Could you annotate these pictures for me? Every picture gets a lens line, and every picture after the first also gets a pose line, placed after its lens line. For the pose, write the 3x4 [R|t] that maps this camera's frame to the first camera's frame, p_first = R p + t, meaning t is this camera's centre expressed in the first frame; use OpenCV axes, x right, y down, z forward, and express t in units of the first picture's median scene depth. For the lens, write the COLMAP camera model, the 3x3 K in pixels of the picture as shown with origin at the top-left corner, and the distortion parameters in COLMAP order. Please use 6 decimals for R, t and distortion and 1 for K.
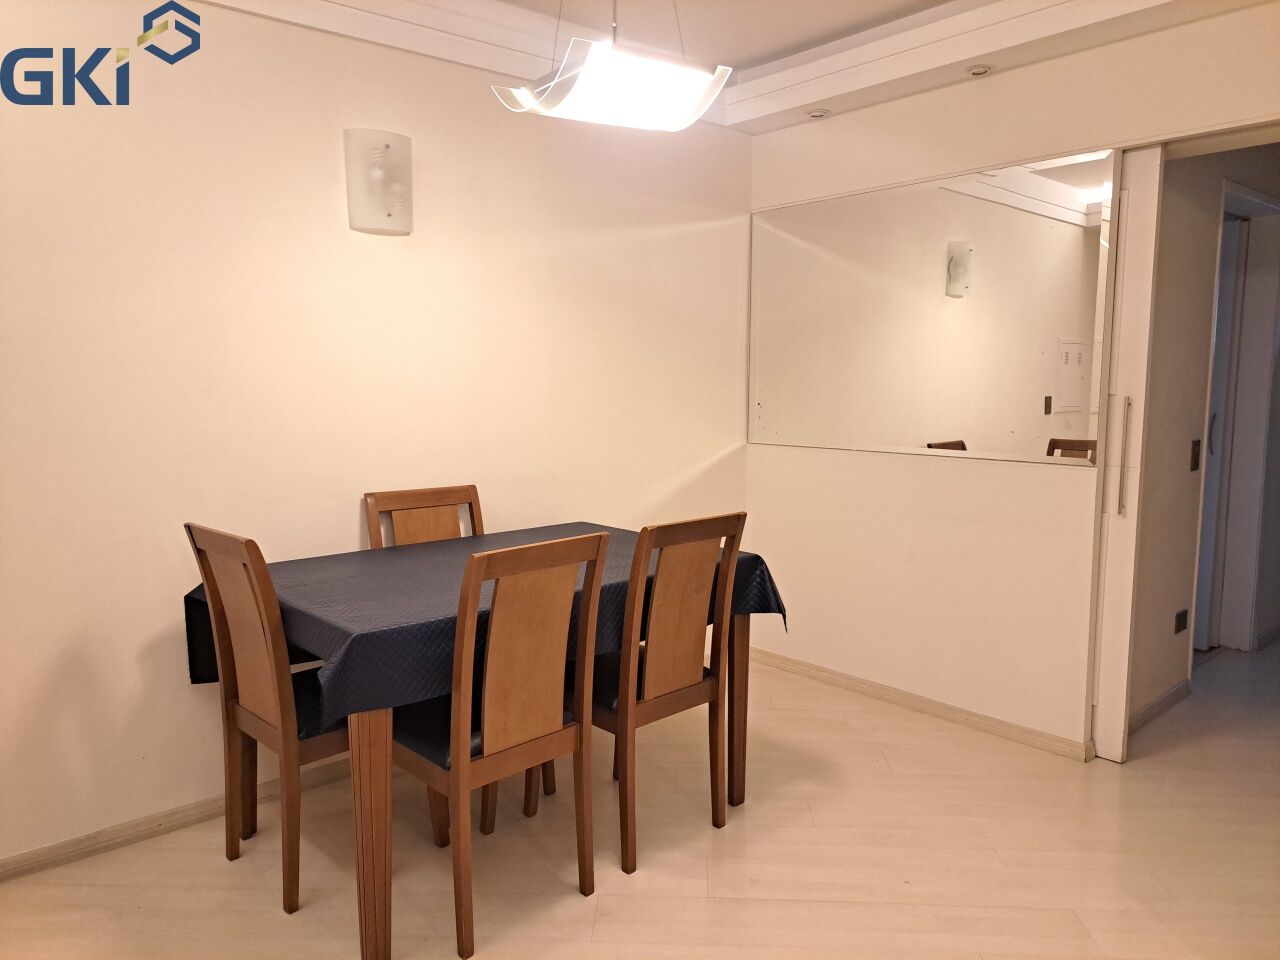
lens RADIAL K [[925.4, 0, 643.0], [0, 925.4, 490.5], [0, 0, 1]] dist [0.093829, -0.102492]
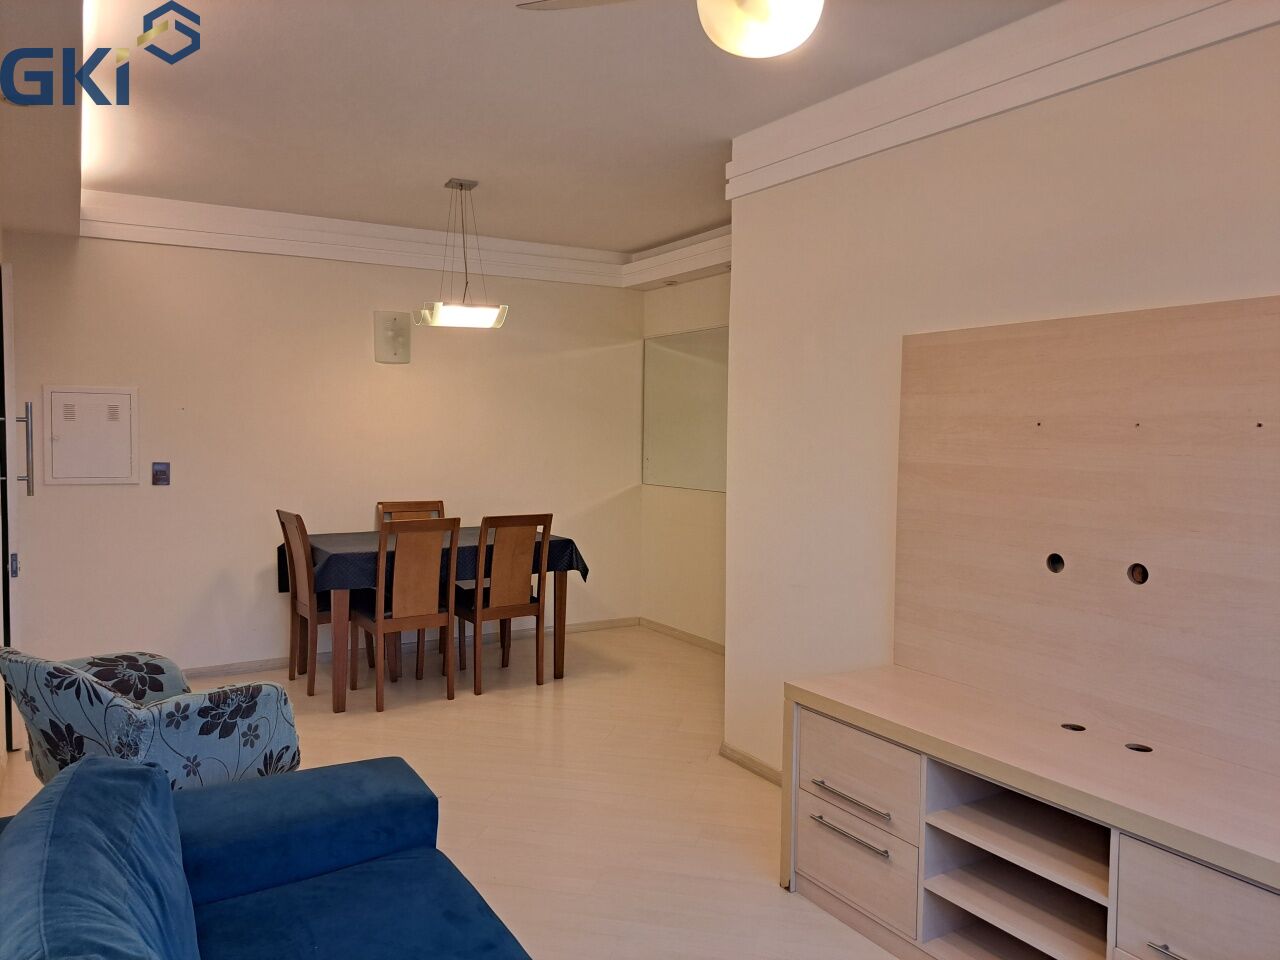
lens RADIAL K [[931.5, 0, 655.1], [0, 931.5, 484.5], [0, 0, 1]] dist [0.118244, -0.172243]
pose [[0.985080, 0.022901, -0.170565, 0.643085], [-0.033806, 0.997546, -0.061306, 0.074149], [0.168743, 0.066157, 0.983437, -0.848822]]
